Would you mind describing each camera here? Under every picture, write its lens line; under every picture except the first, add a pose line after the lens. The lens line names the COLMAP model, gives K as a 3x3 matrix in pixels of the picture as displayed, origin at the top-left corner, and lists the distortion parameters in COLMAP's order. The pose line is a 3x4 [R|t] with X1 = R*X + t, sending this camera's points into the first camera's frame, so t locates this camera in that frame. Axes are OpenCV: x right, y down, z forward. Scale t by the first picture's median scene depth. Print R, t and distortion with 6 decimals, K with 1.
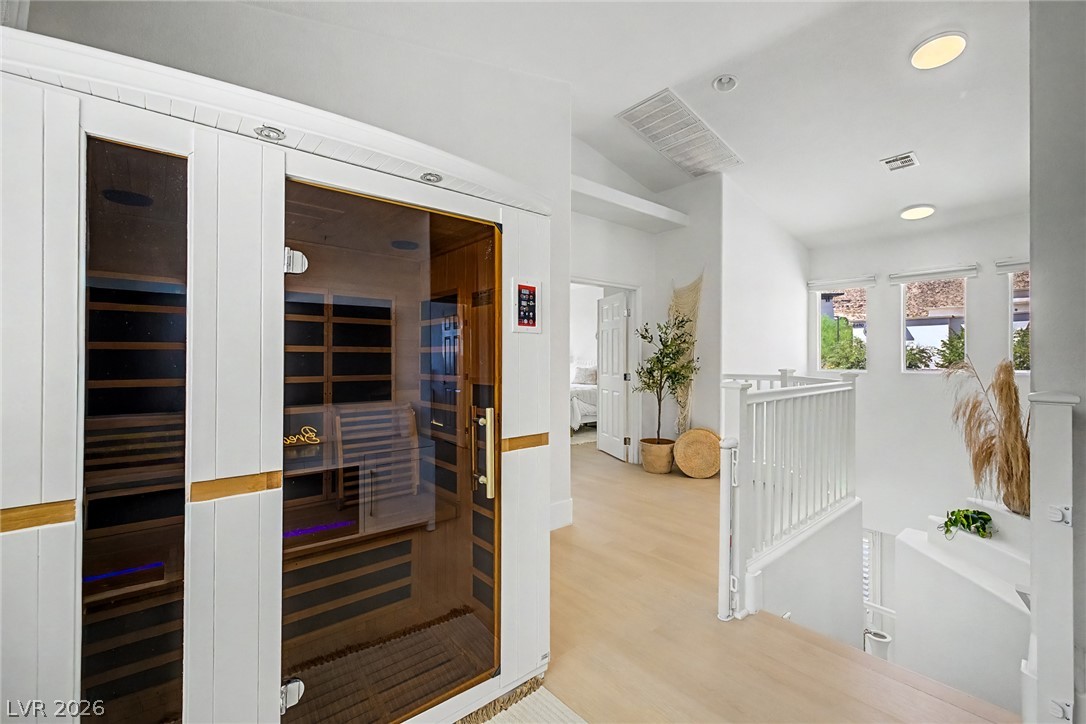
lens RADIAL K [[456.4, 0, 544.1], [0, 456.4, 360.3], [0, 0, 1]] dist [0.000759, -0.000591]
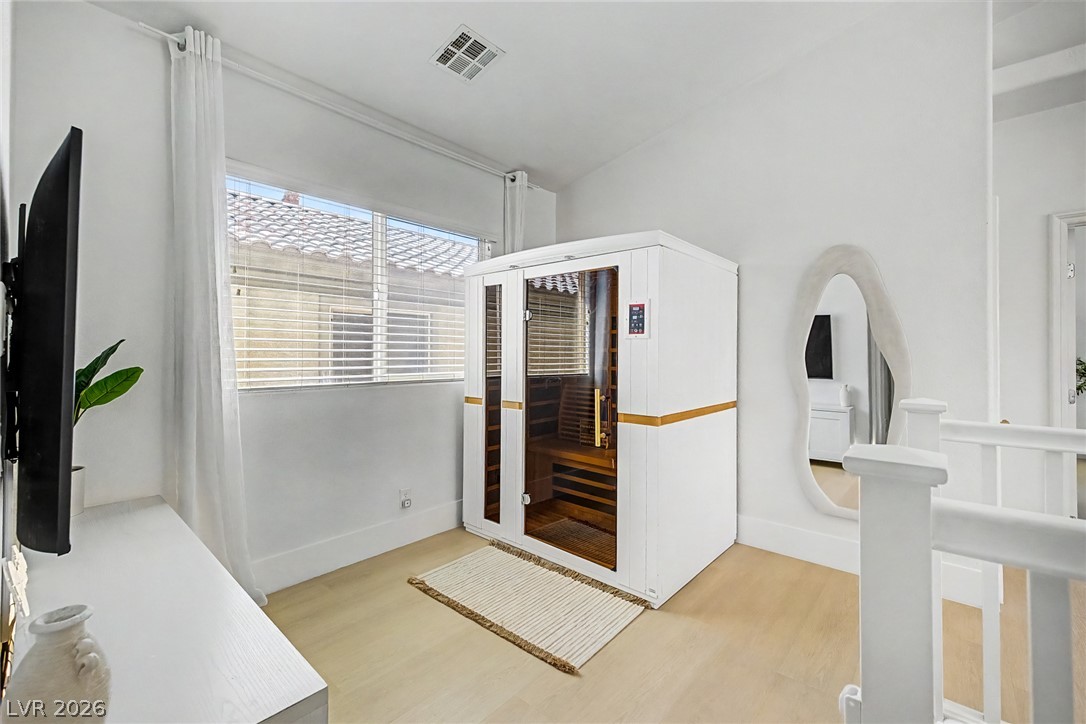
lens RADIAL K [[456.4, 0, 530.7], [0, 456.4, 345.6], [0, 0, 1]] dist [0.000759, -0.000591]
pose [[0.126536, -0.006097, -0.991943, 1.279475], [-0.000590, 0.999980, -0.006221, -0.031889], [0.991962, 0.001373, 0.126530, 0.519961]]
